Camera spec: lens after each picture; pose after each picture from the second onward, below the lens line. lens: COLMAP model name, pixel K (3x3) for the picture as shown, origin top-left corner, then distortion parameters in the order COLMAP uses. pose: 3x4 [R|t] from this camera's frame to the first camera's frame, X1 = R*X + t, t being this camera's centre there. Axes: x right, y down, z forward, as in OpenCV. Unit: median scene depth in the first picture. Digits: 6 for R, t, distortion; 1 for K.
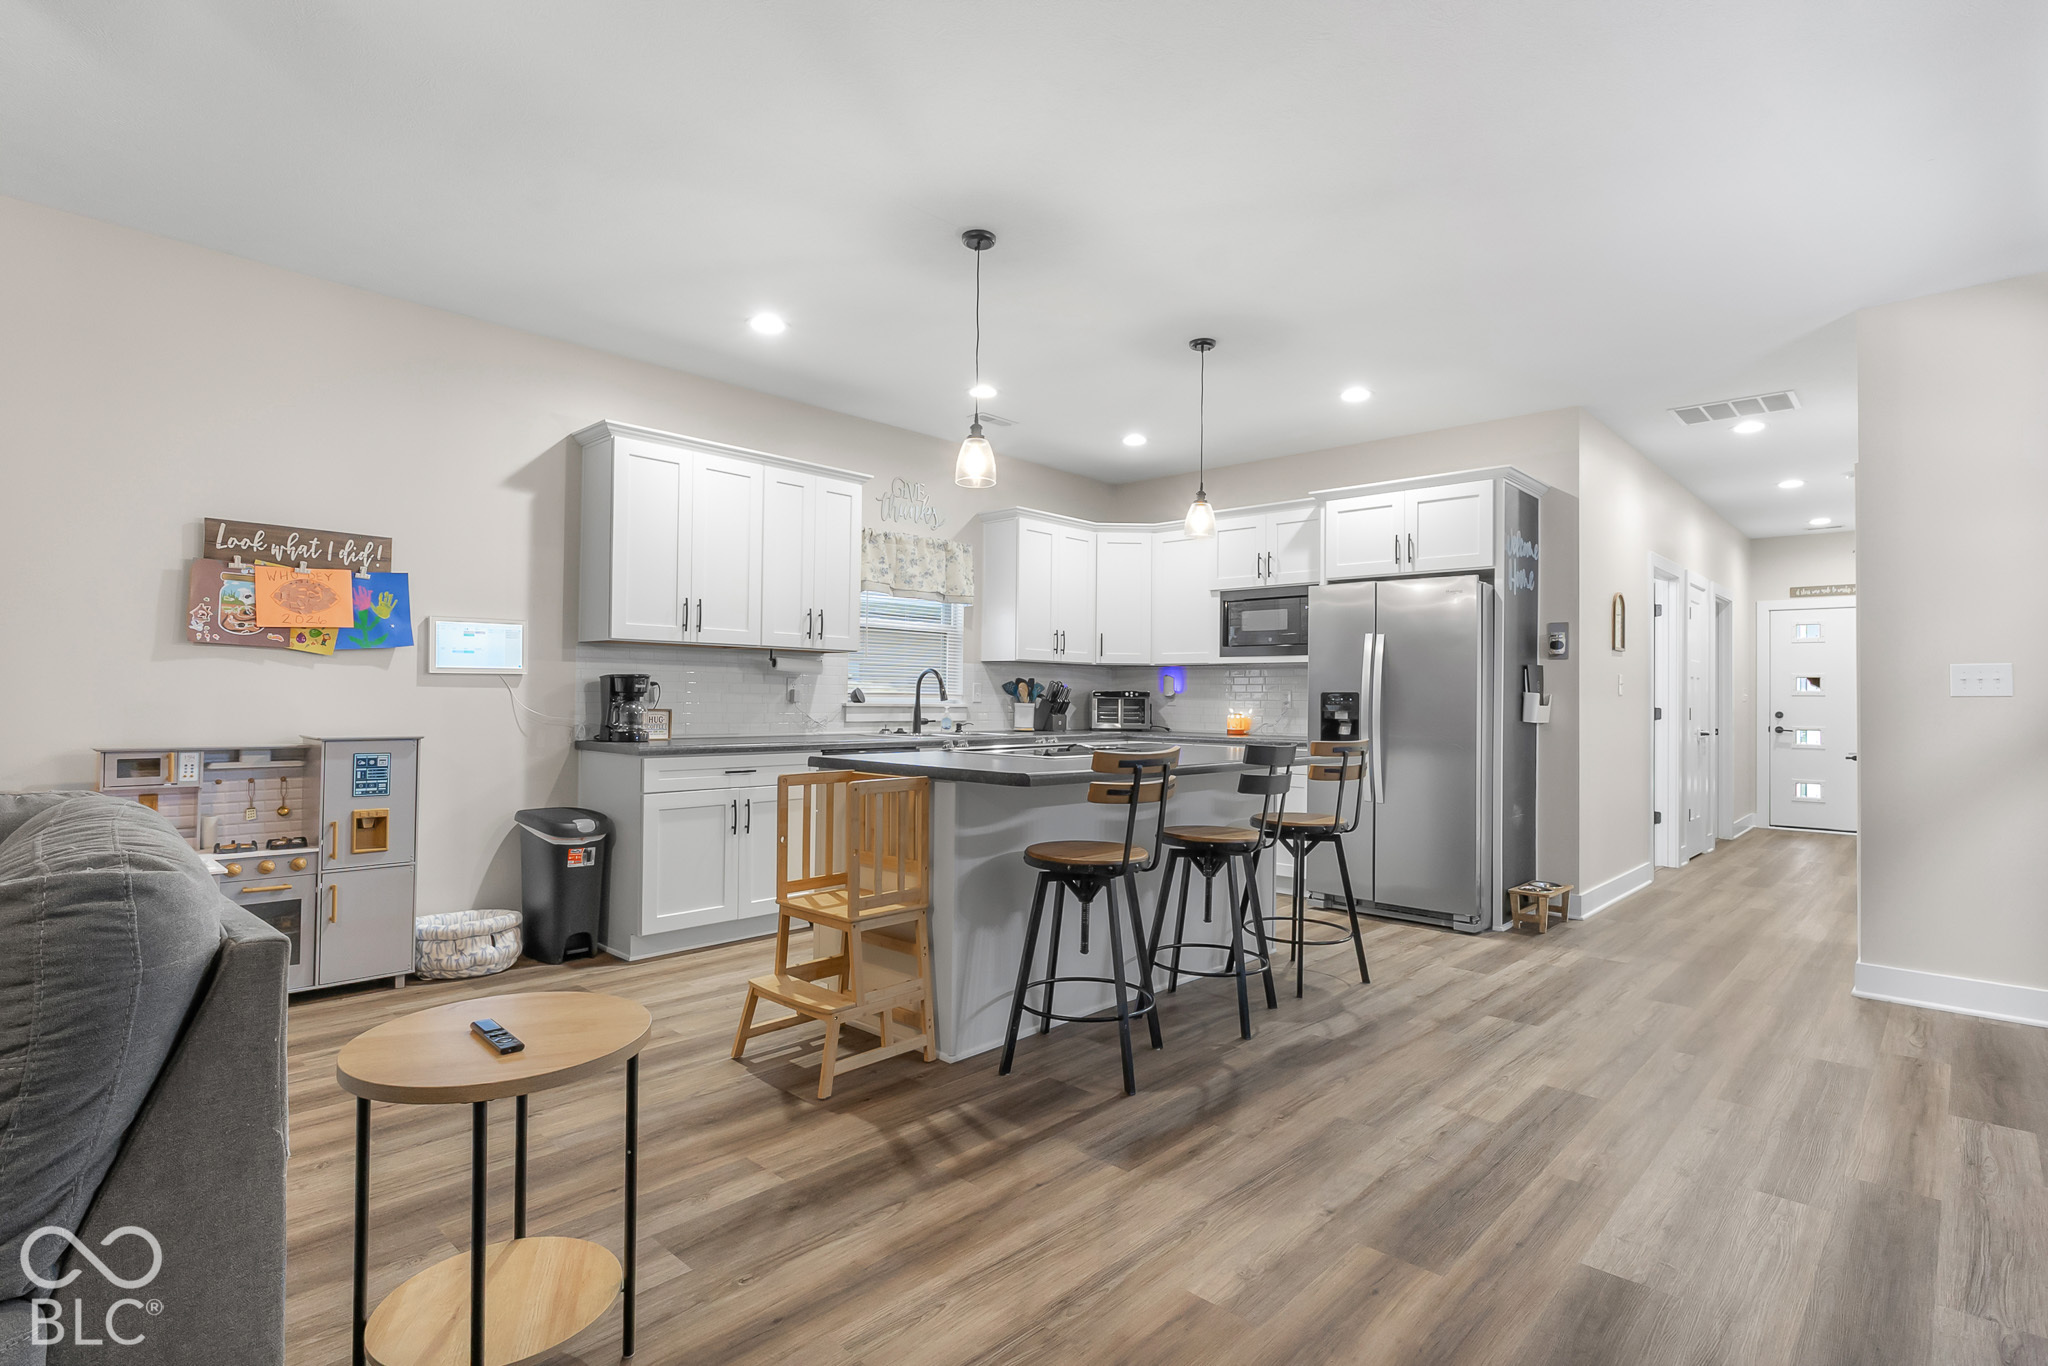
lens RADIAL K [[1002.9, 0, 1023.5], [0, 1002.9, 680.9], [0, 0, 1]] dist [-0.005640, -0.000001]
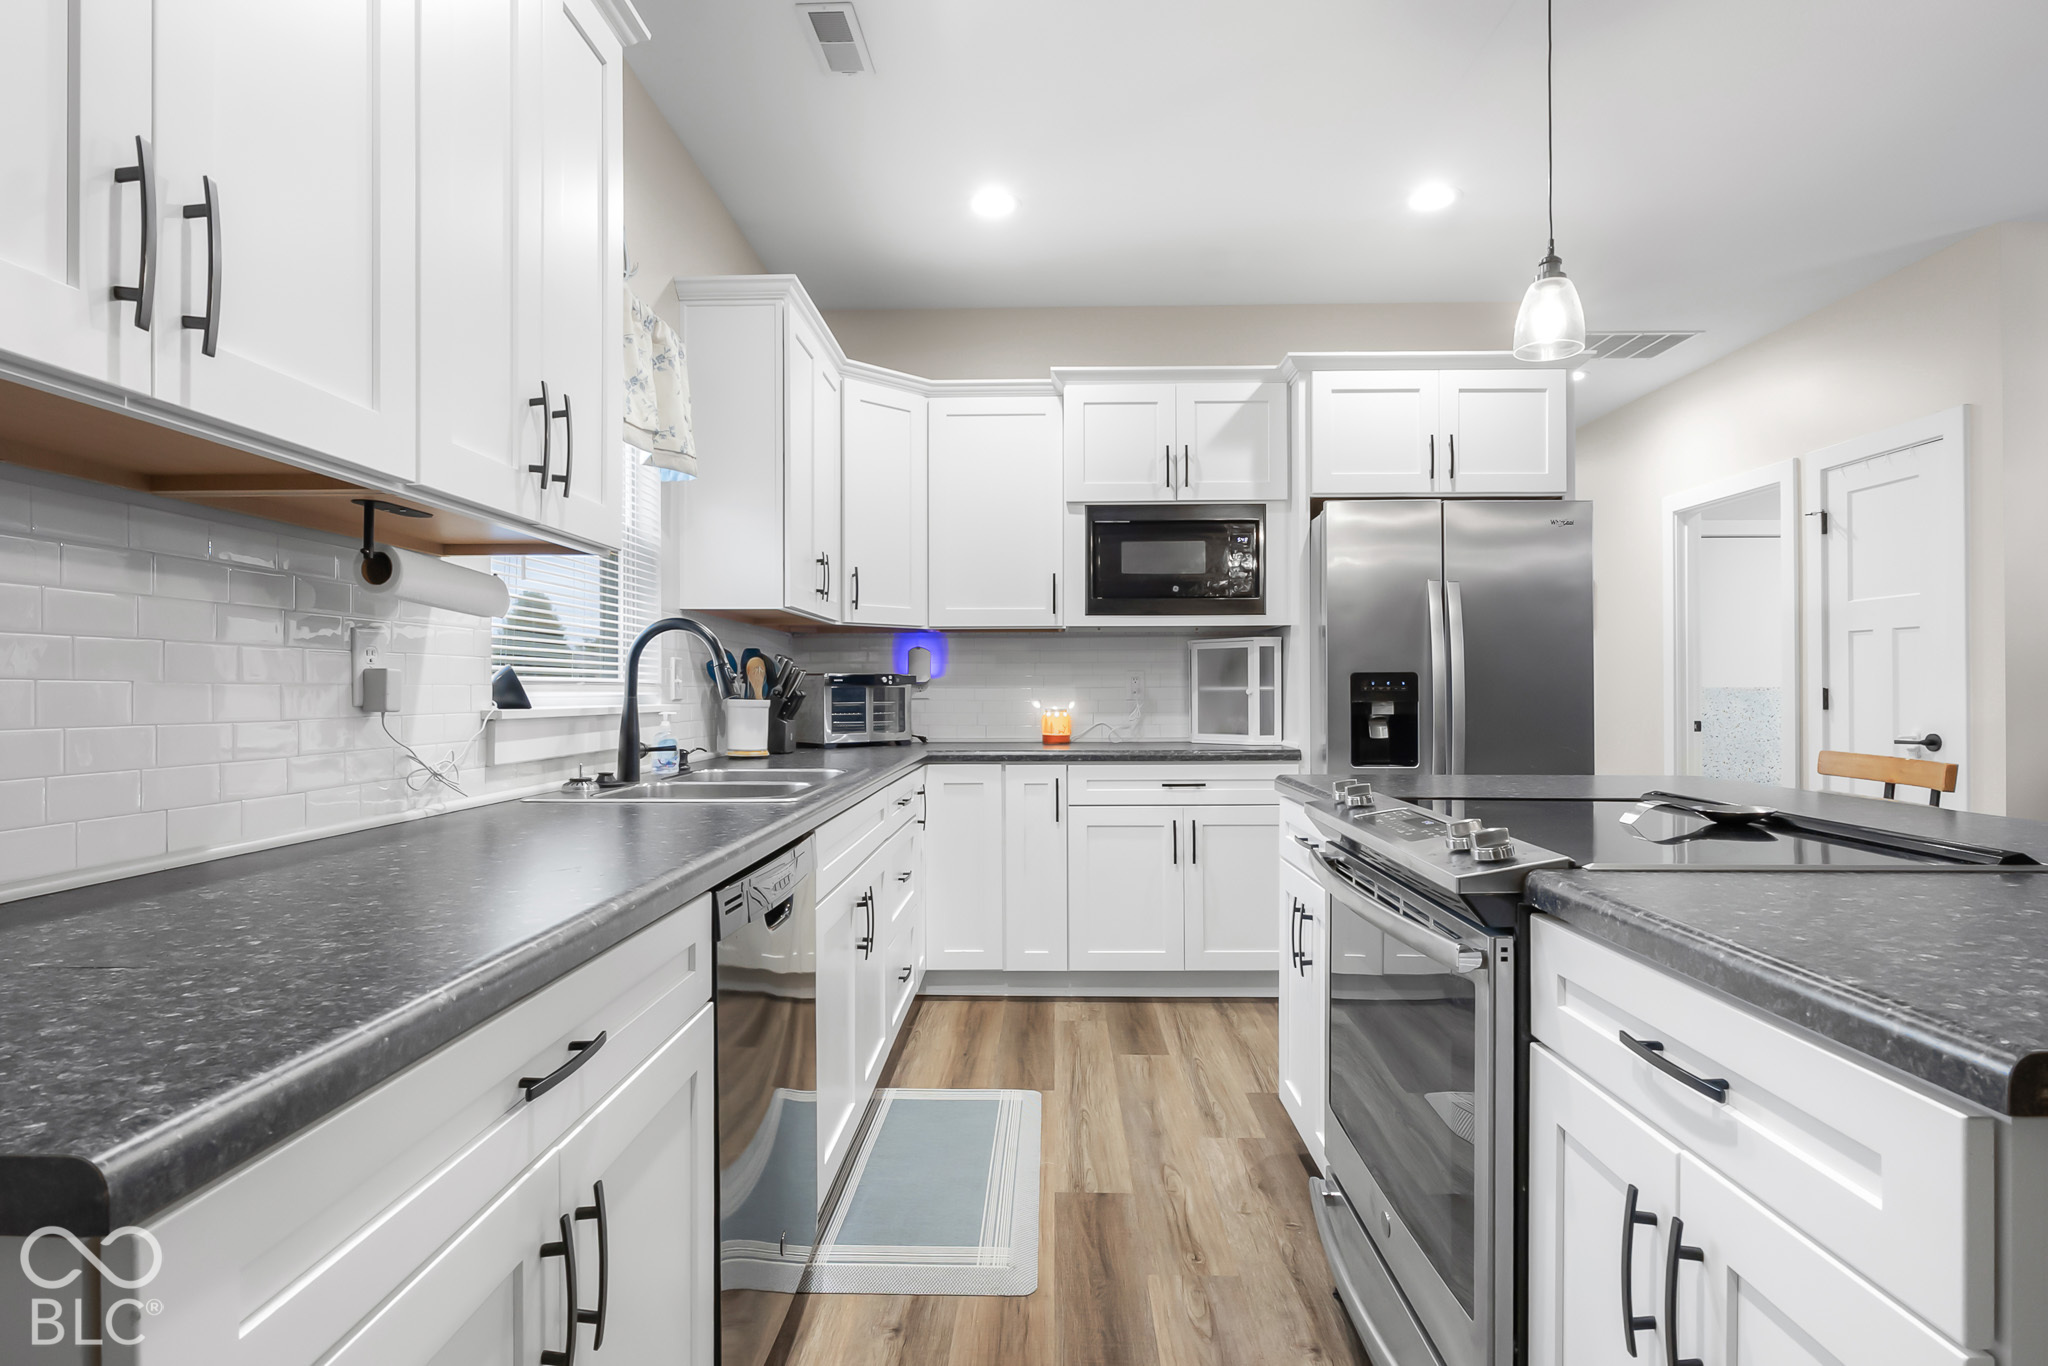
lens RADIAL K [[1061.0, 0, 1024.0], [0, 1061.0, 683.0], [0, 0, 1]] dist [0.000635, -0.000250]
pose [[0.744886, -0.010163, 0.667114, -0.278224], [0.000596, 0.999894, 0.014567, 0.007767], [-0.667191, -0.010453, 0.744813, 0.609353]]
